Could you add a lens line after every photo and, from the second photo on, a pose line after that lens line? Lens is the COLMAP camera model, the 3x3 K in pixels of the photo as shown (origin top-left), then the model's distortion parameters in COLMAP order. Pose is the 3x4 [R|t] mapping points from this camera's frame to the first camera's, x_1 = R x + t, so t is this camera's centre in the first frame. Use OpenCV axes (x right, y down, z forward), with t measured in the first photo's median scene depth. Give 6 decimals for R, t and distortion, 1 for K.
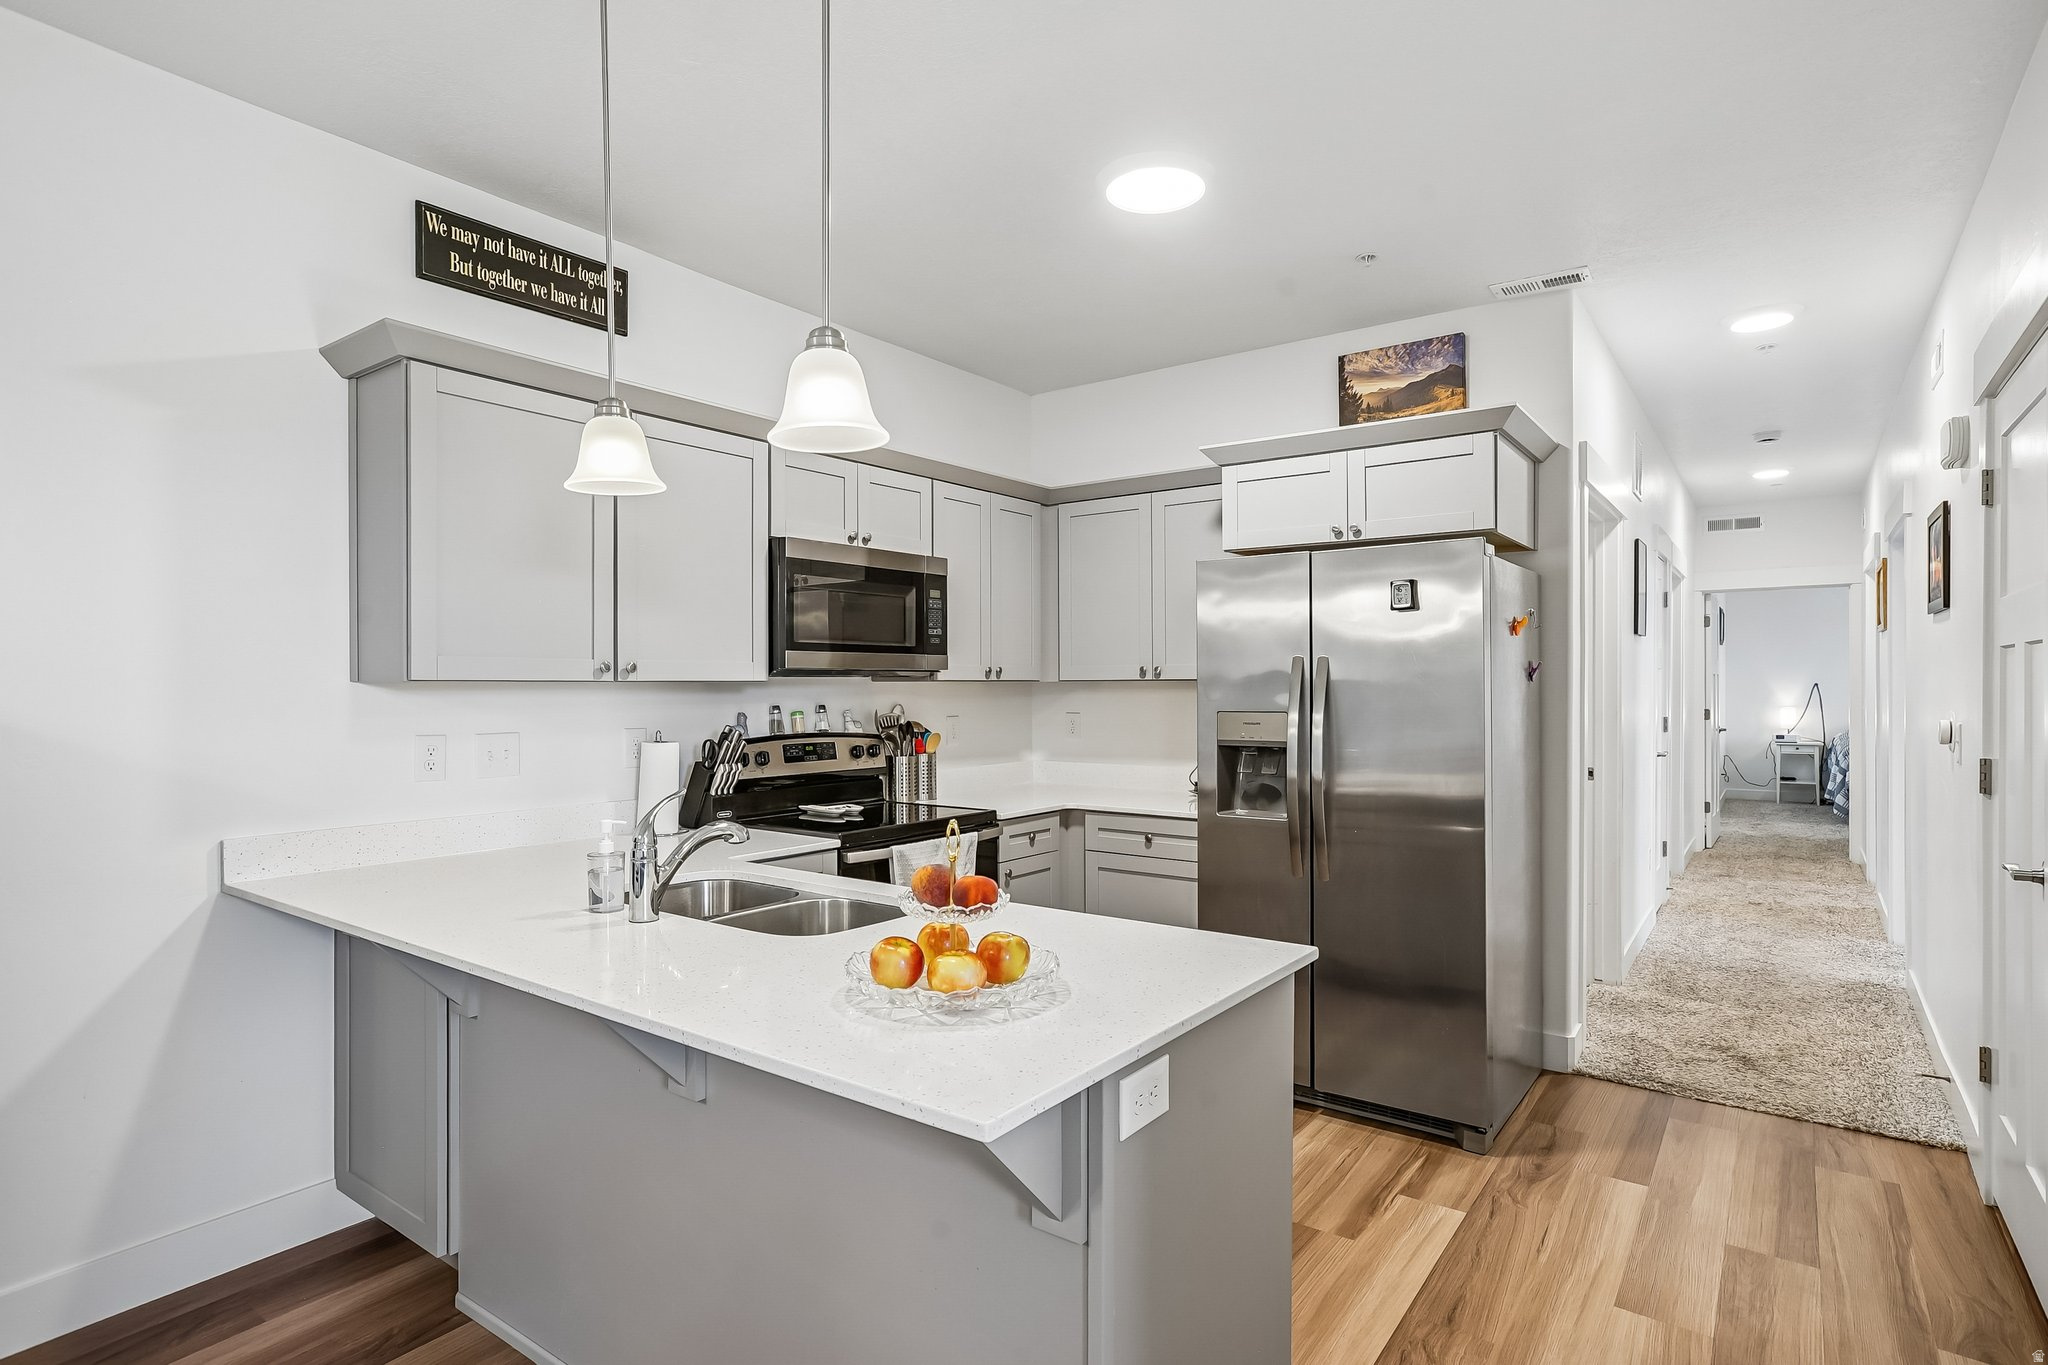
lens RADIAL K [[1037.0, 0, 1028.1], [0, 1037.0, 691.1], [0, 0, 1]] dist [-0.023585, 0.015409]
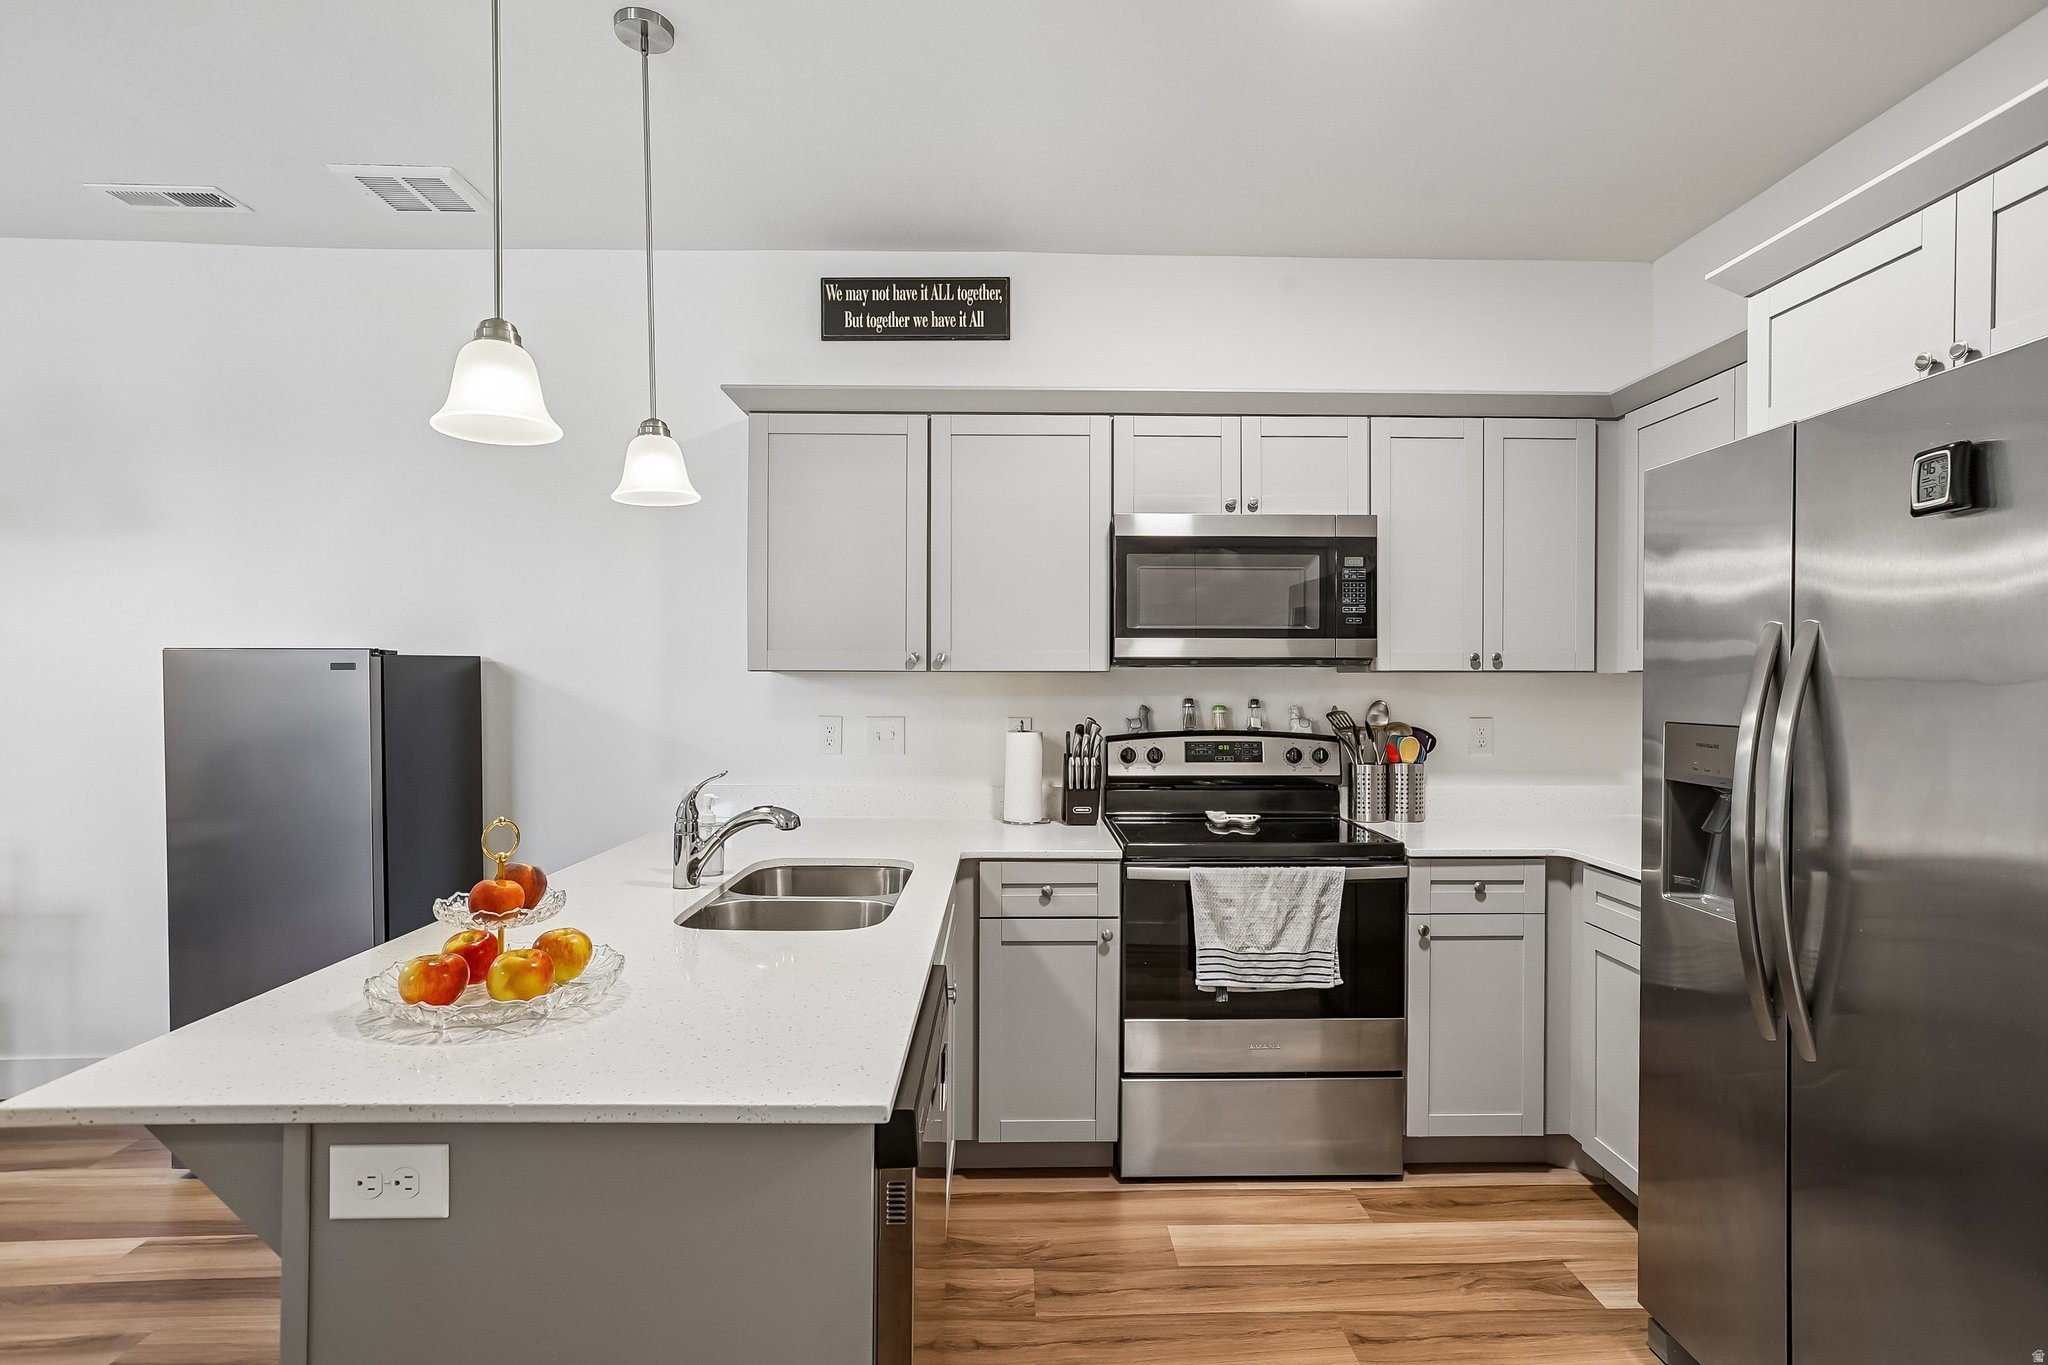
lens RADIAL K [[1037.0, 0, 1038.8], [0, 1037.0, 688.9], [0, 0, 1]] dist [-0.023585, 0.015409]
pose [[0.614940, 0.012067, -0.788481, 0.415290], [-0.005983, 0.999926, 0.010637, -0.003598], [0.788551, -0.001824, 0.614967, 0.349638]]
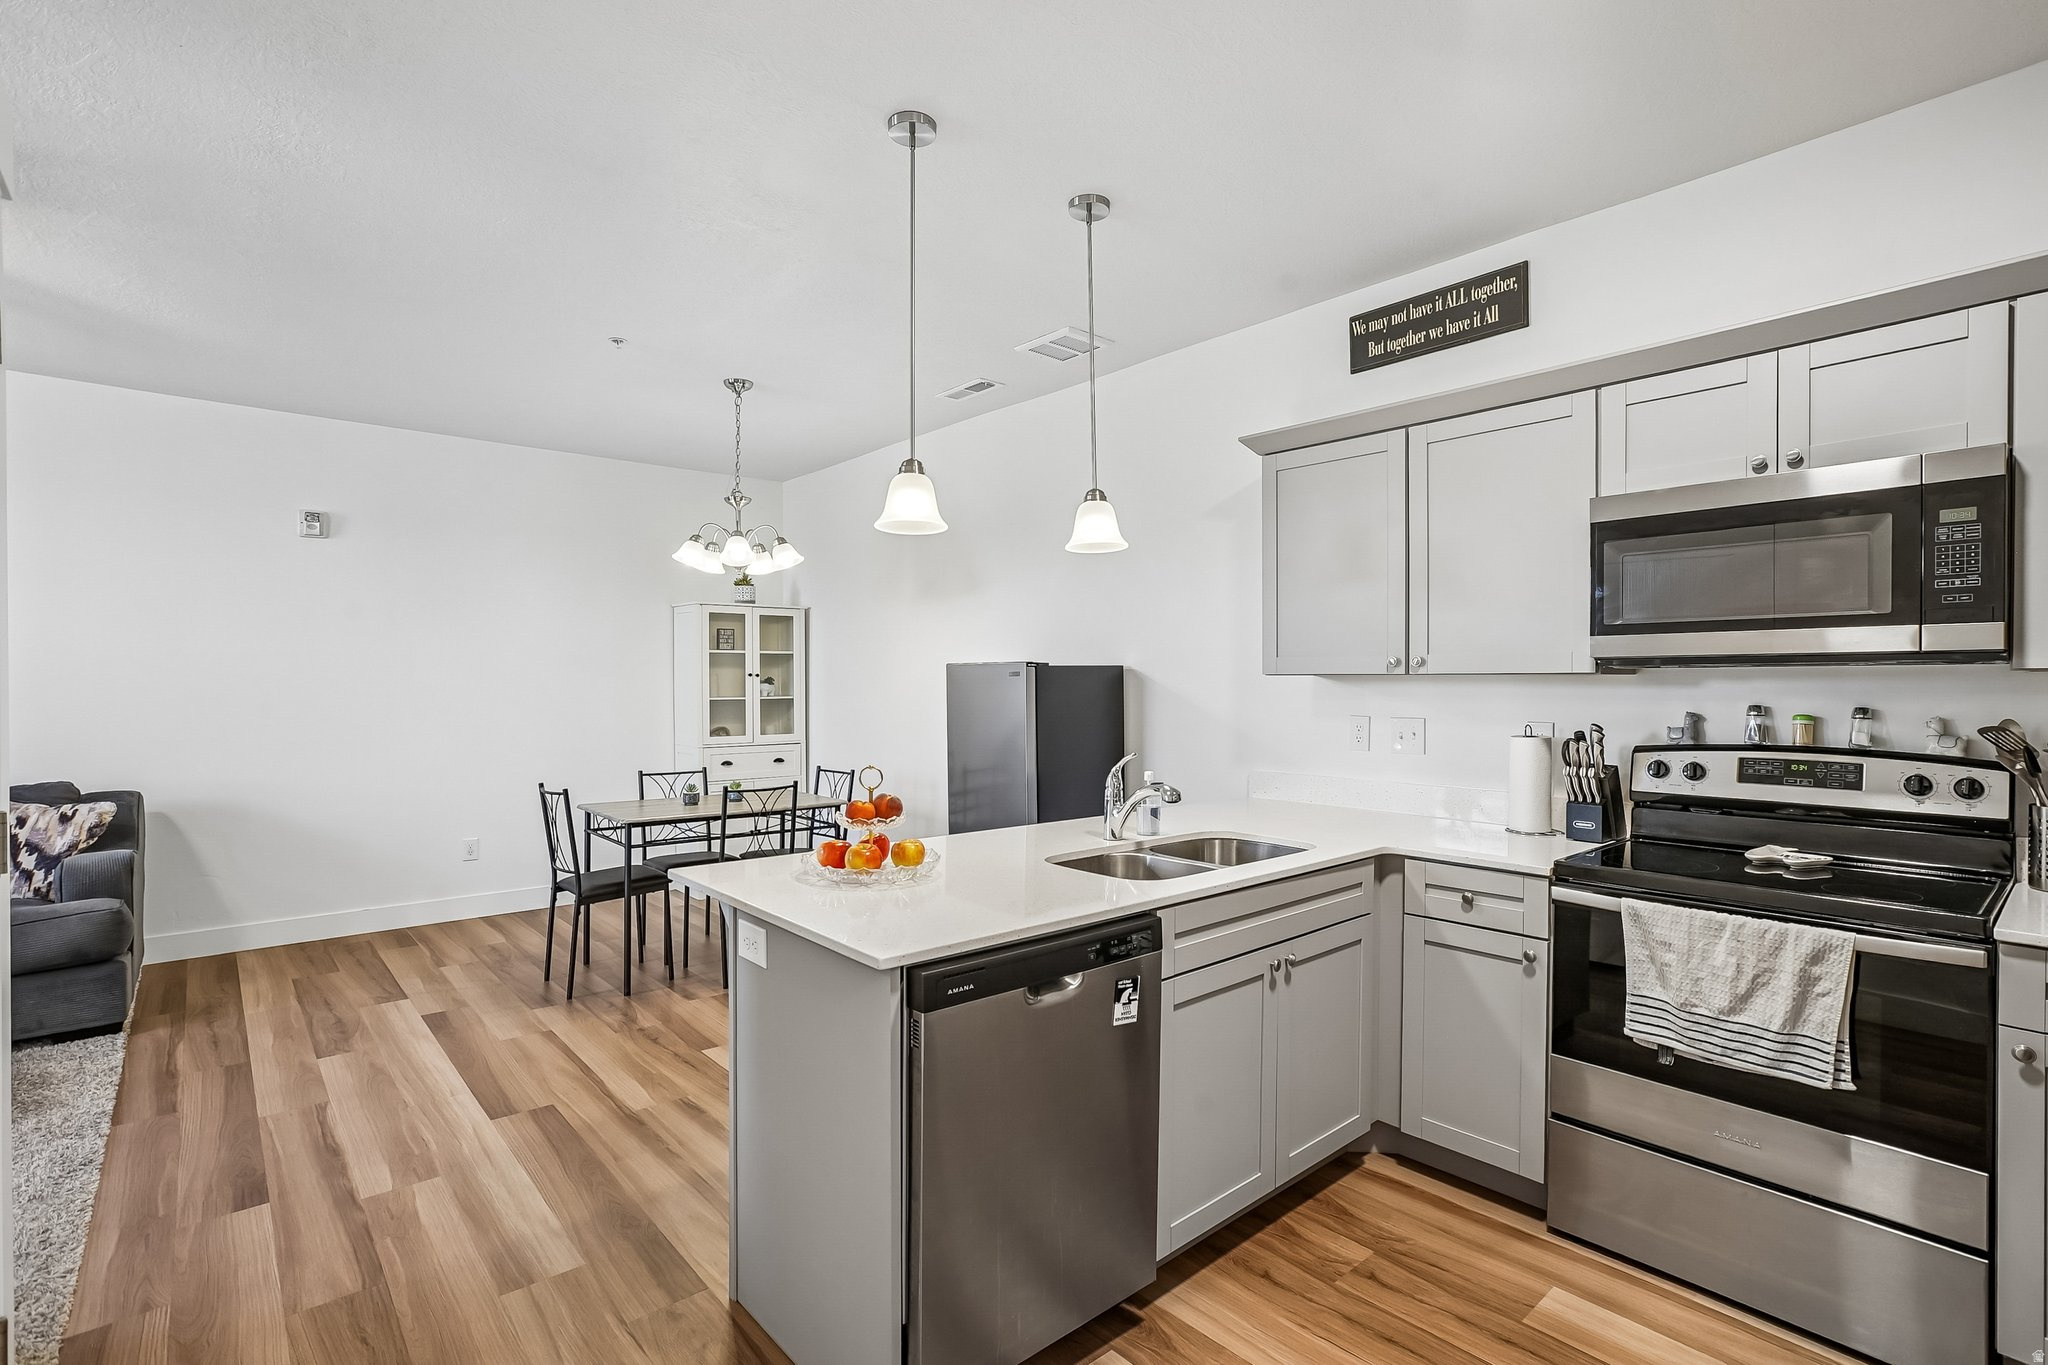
lens RADIAL K [[955.0, 0, 1030.6], [0, 955.0, 691.7], [0, 0, 1]] dist [-0.017484, 0.009019]
pose [[-0.210866, 0.013569, -0.977421, 0.556396], [-0.003311, 0.999888, 0.014595, -0.003999], [0.977509, 0.006314, -0.210798, 0.665663]]
